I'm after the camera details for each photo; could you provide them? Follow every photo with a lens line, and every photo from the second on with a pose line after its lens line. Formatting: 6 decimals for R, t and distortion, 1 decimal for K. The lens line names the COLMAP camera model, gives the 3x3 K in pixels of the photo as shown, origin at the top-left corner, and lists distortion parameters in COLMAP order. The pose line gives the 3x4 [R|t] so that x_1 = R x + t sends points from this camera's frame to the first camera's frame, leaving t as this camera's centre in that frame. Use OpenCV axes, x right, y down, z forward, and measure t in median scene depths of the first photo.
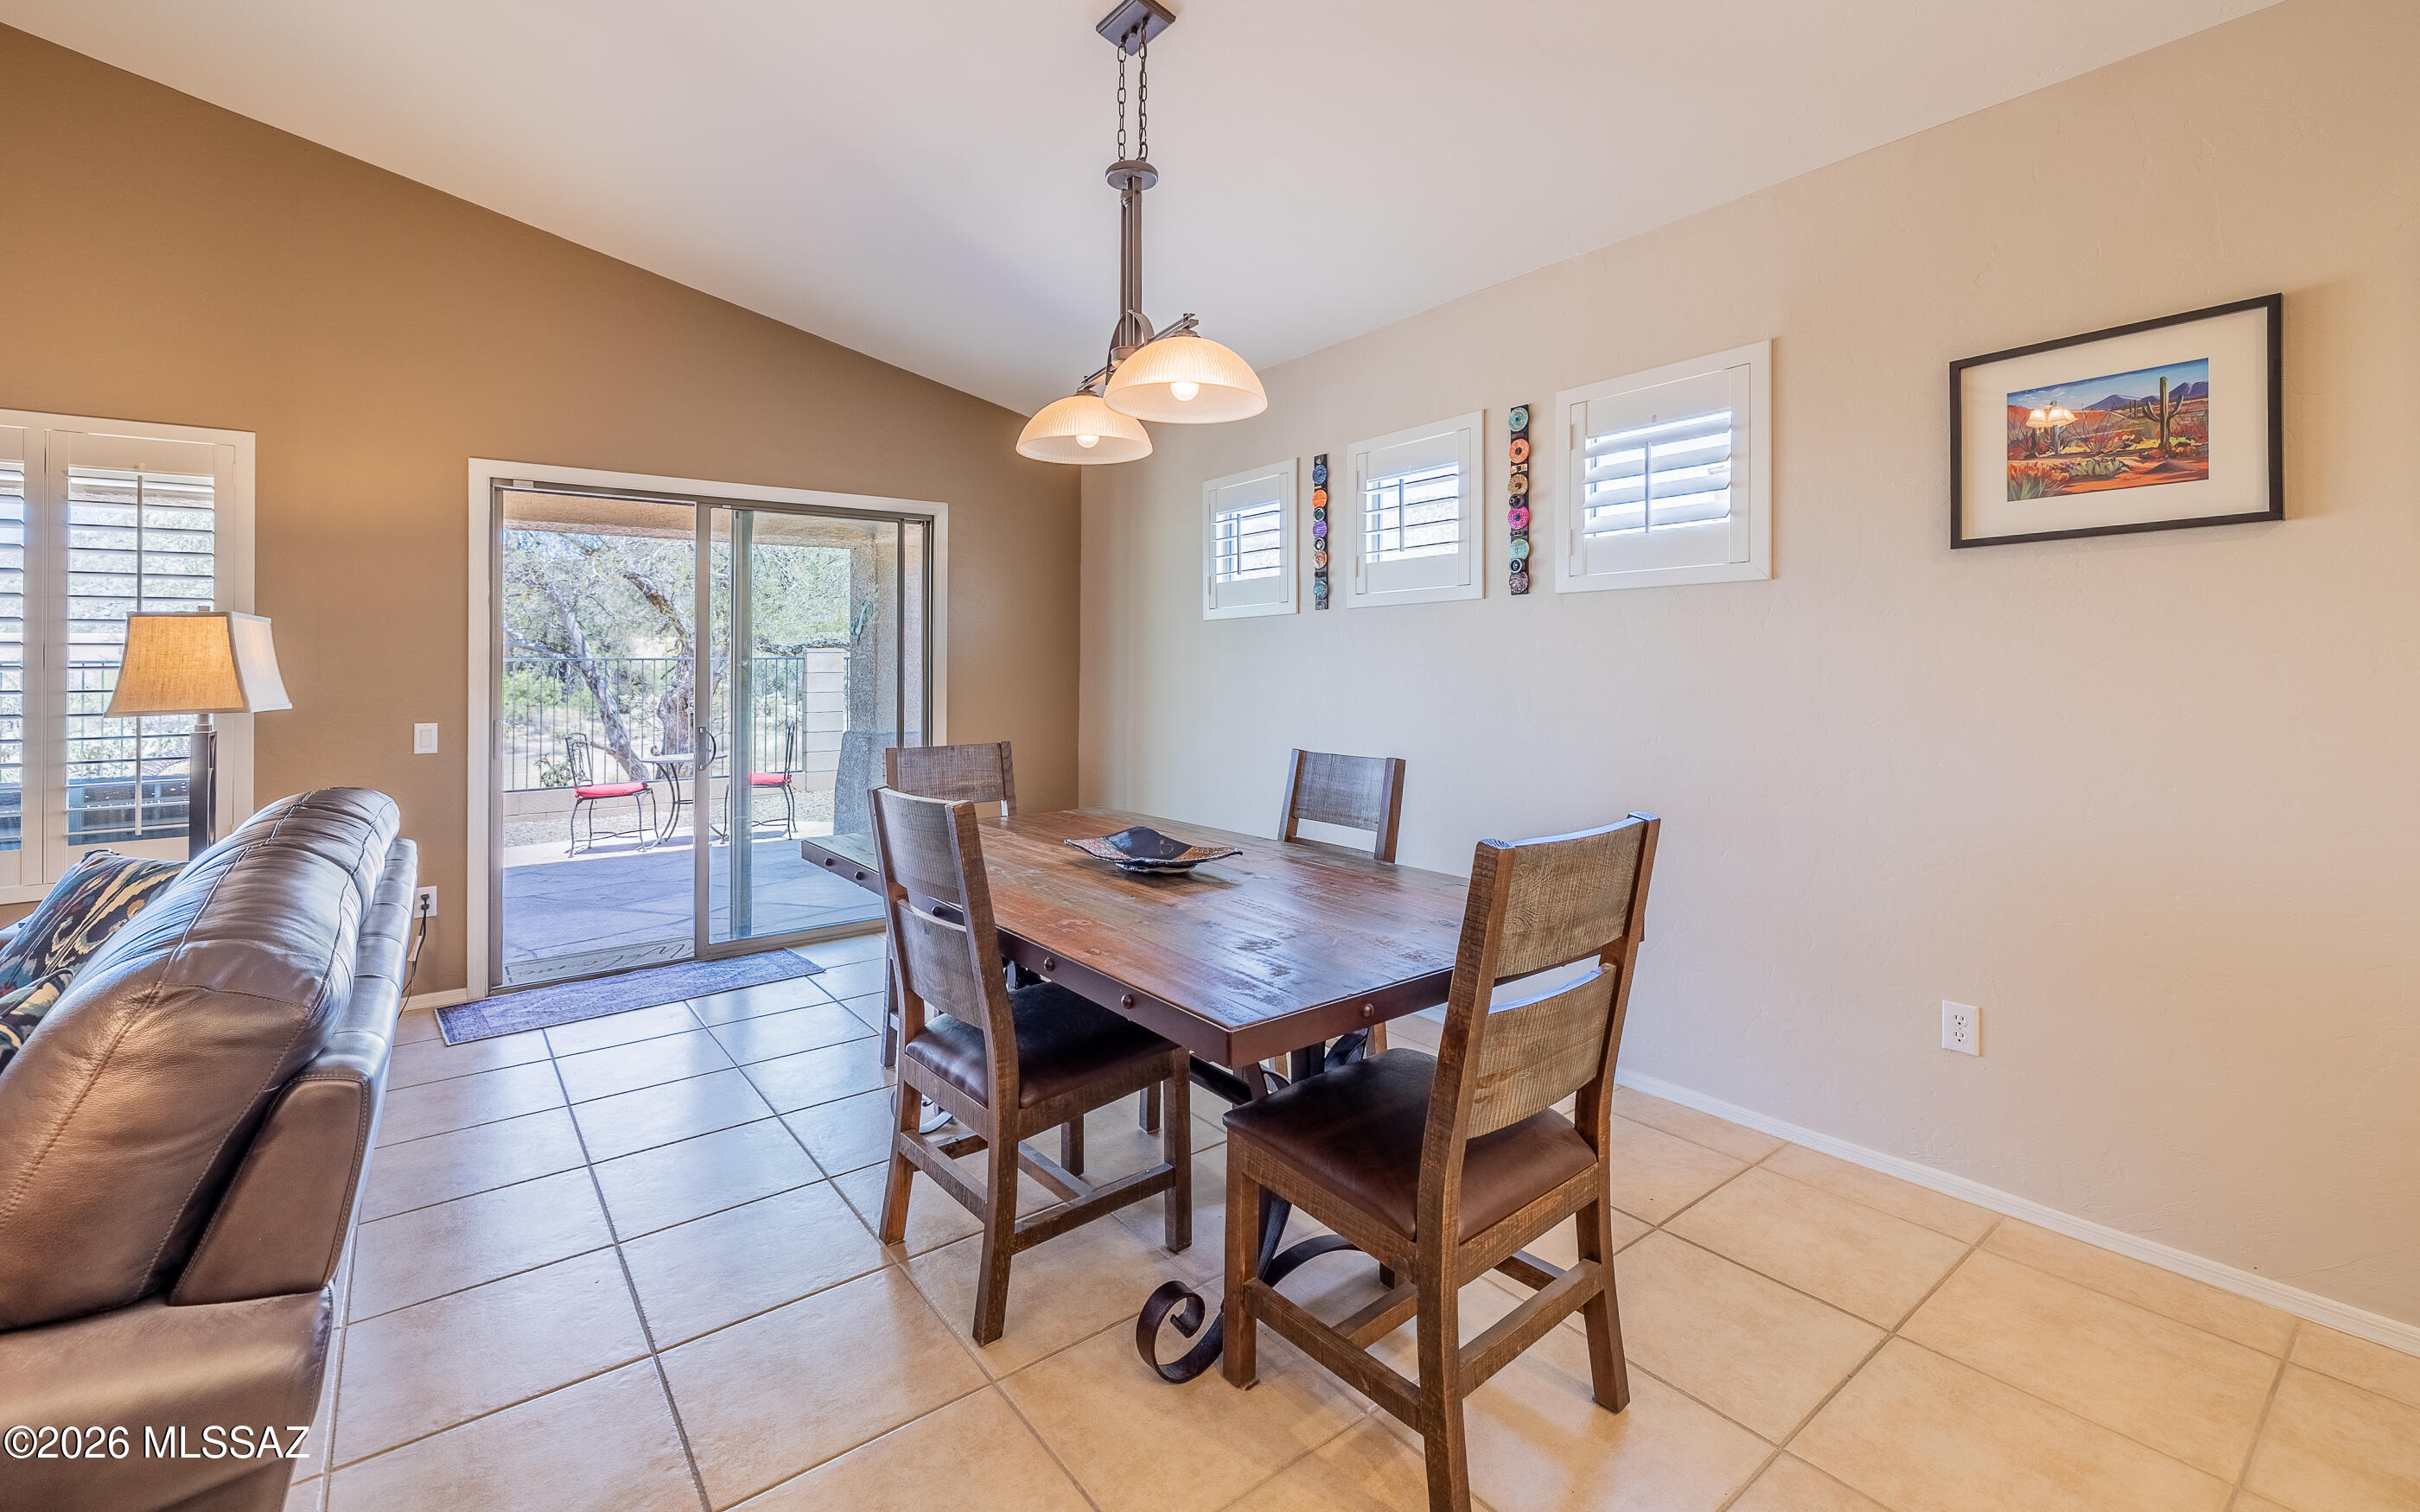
lens RADIAL K [[1030.7, 0, 1206.0], [0, 1030.7, 663.6], [0, 0, 1]] dist [0.001471, 0.000699]
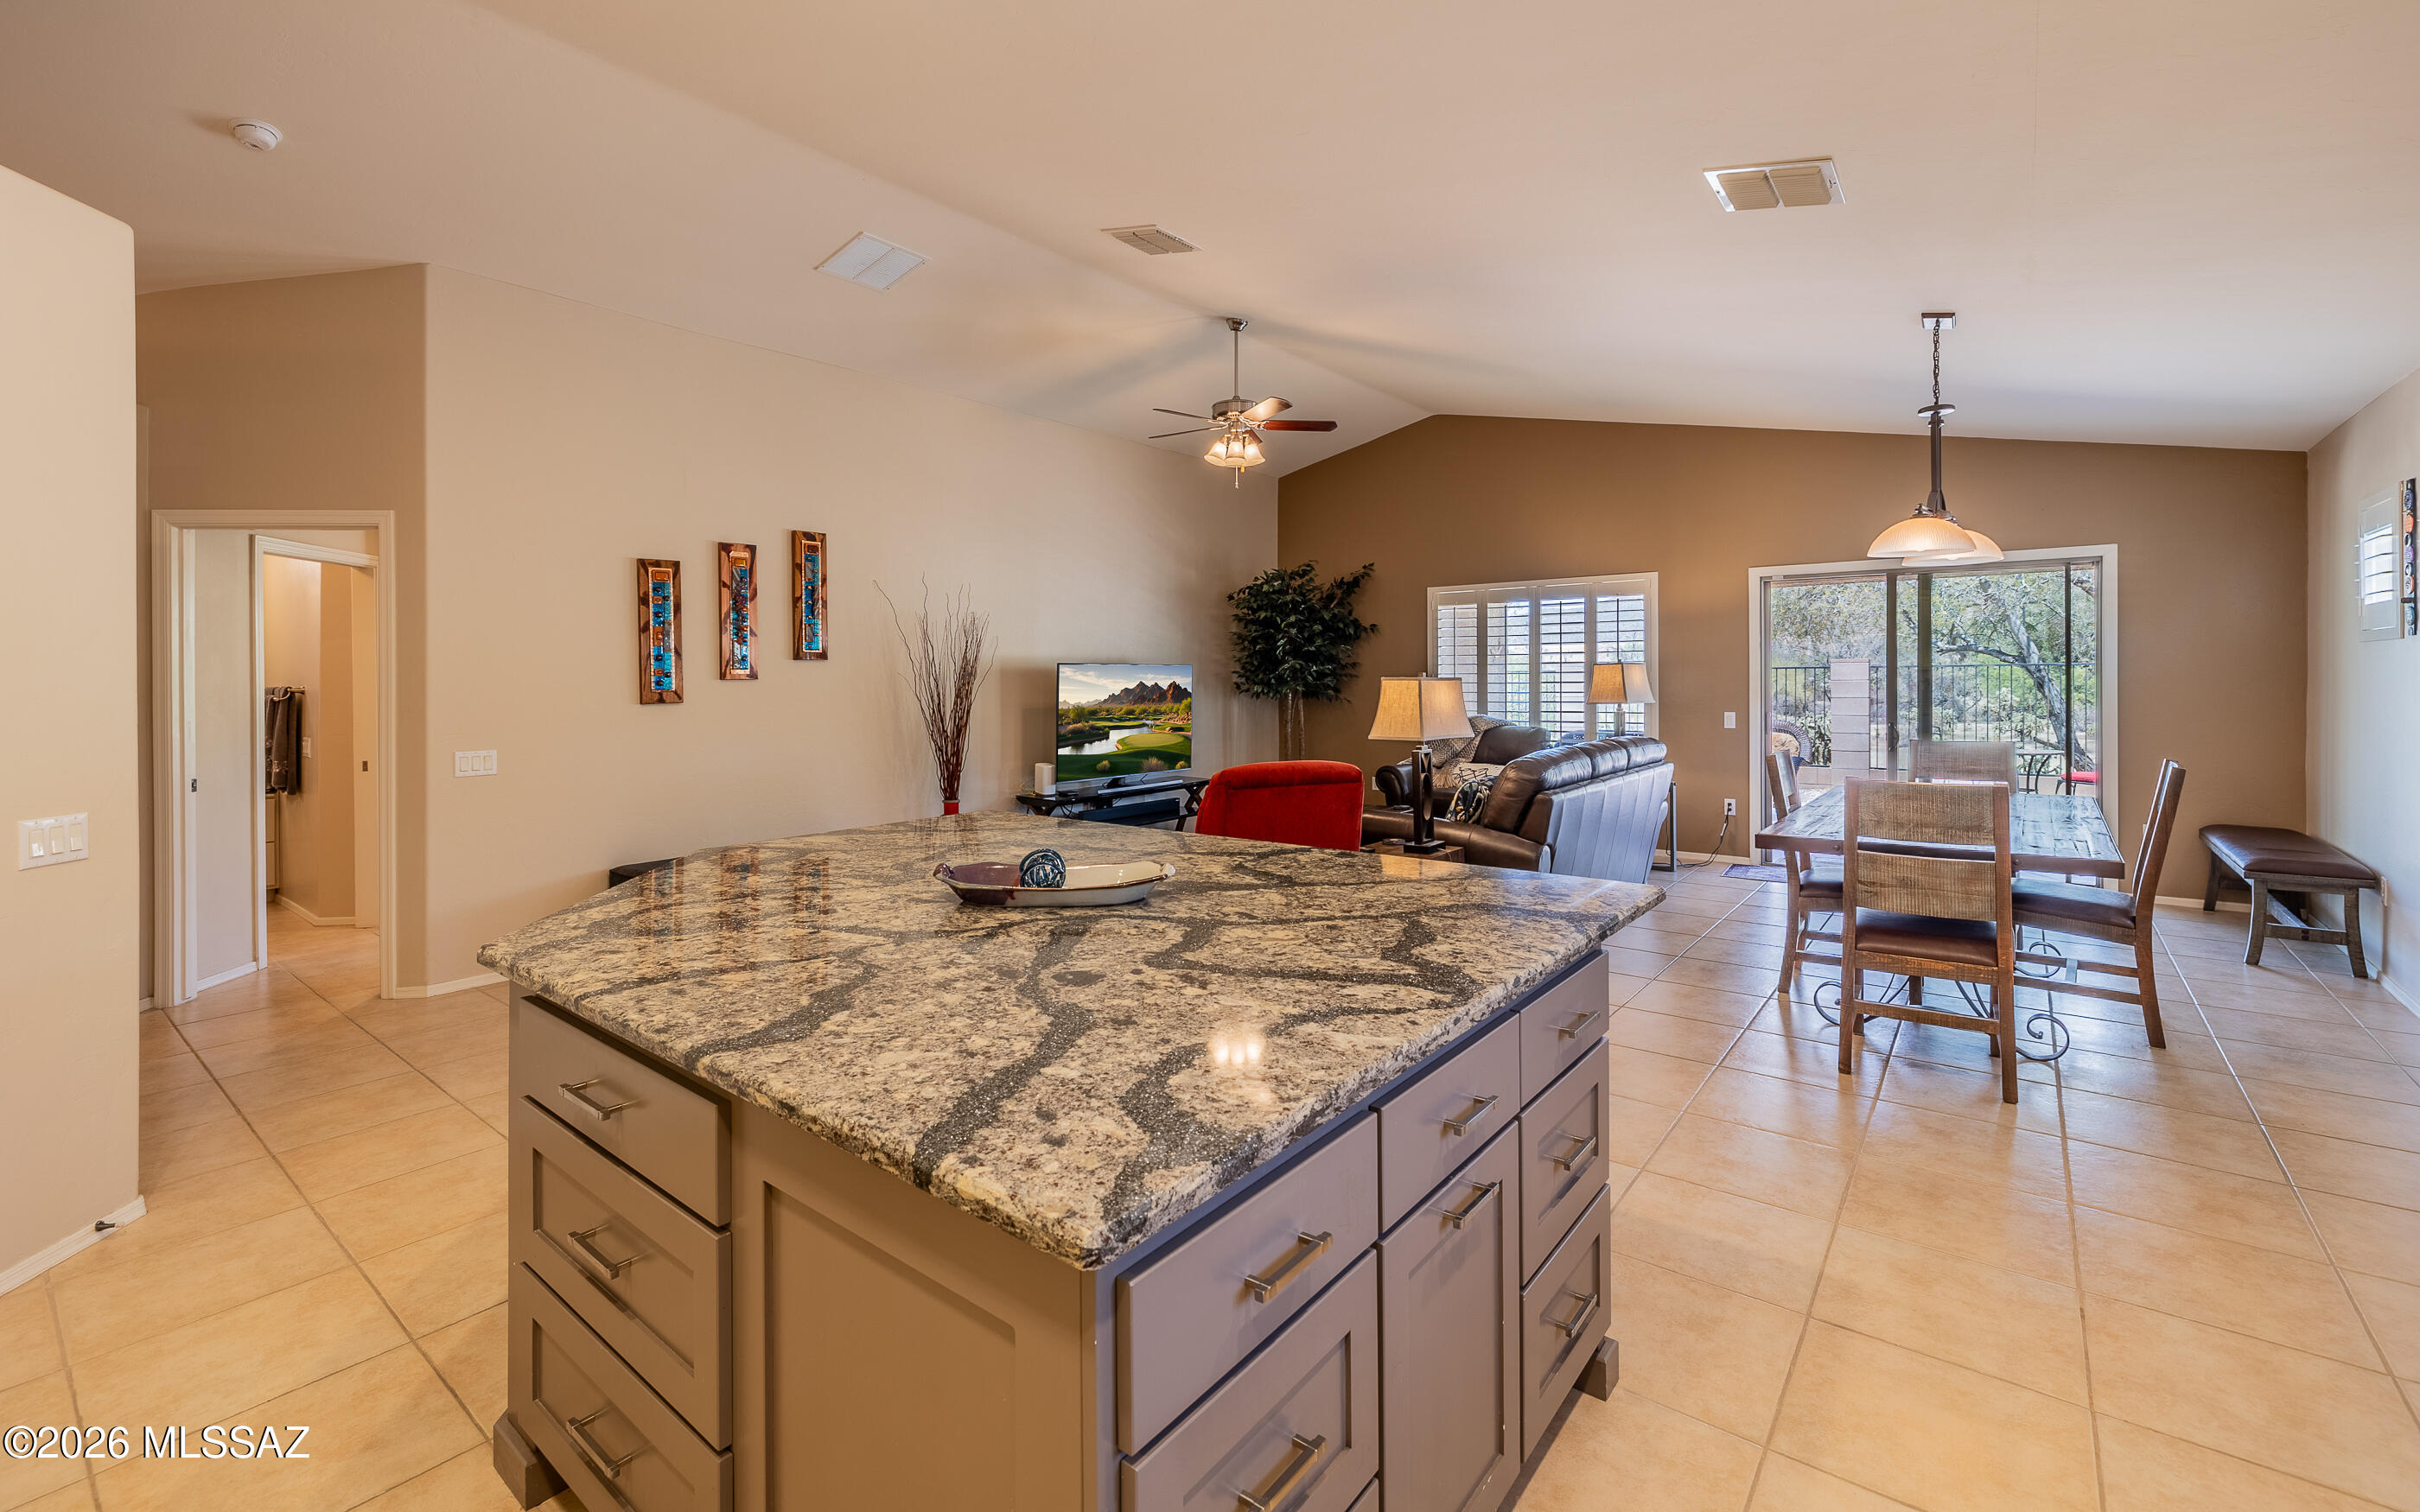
lens RADIAL K [[1030.7, 0, 1206.0], [0, 1030.7, 663.6], [0, 0, 1]] dist [0.001471, 0.000699]
pose [[0.245514, -0.005237, -0.969379, 1.165677], [0.009421, 0.999951, -0.003016, -0.048467], [0.969347, -0.008392, 0.245552, -0.542087]]
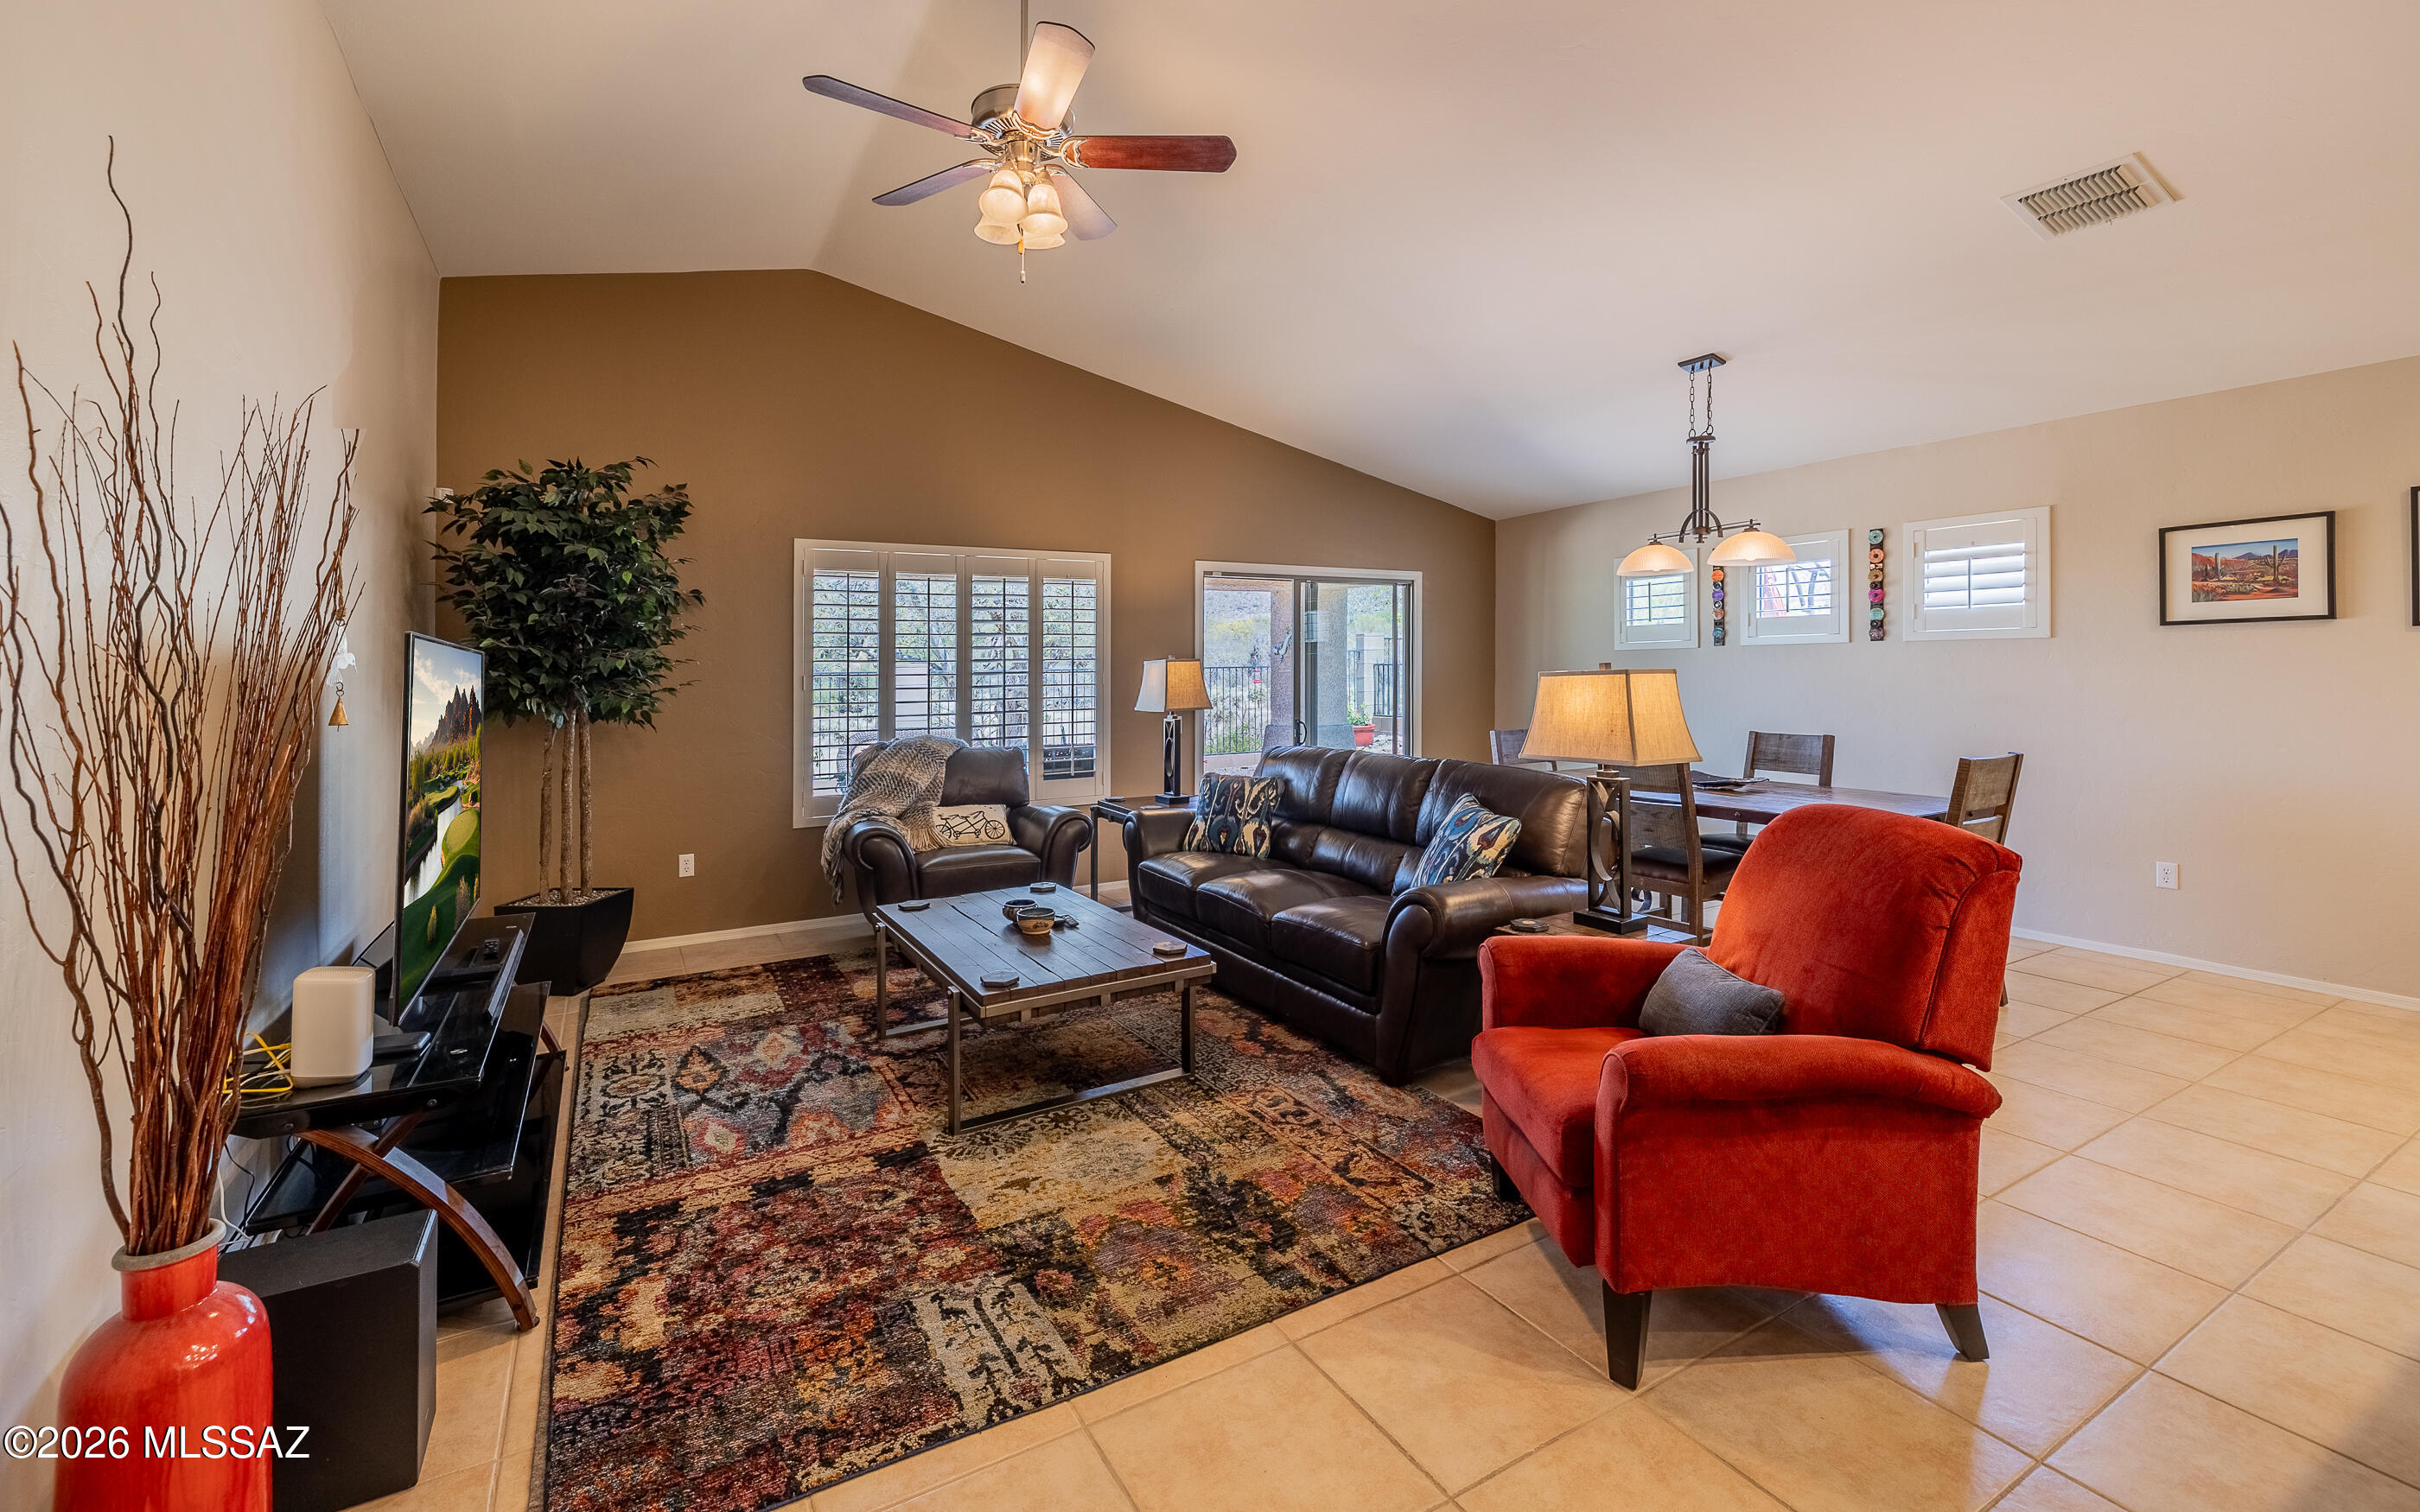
lens RADIAL K [[1030.7, 0, 1206.0], [0, 1030.7, 663.6], [0, 0, 1]] dist [0.001471, 0.000699]
pose [[0.991681, -0.003297, -0.128676, -0.681979], [0.003015, 0.999993, -0.002382, -0.035582], [0.128683, 0.001974, 0.991684, -0.976687]]
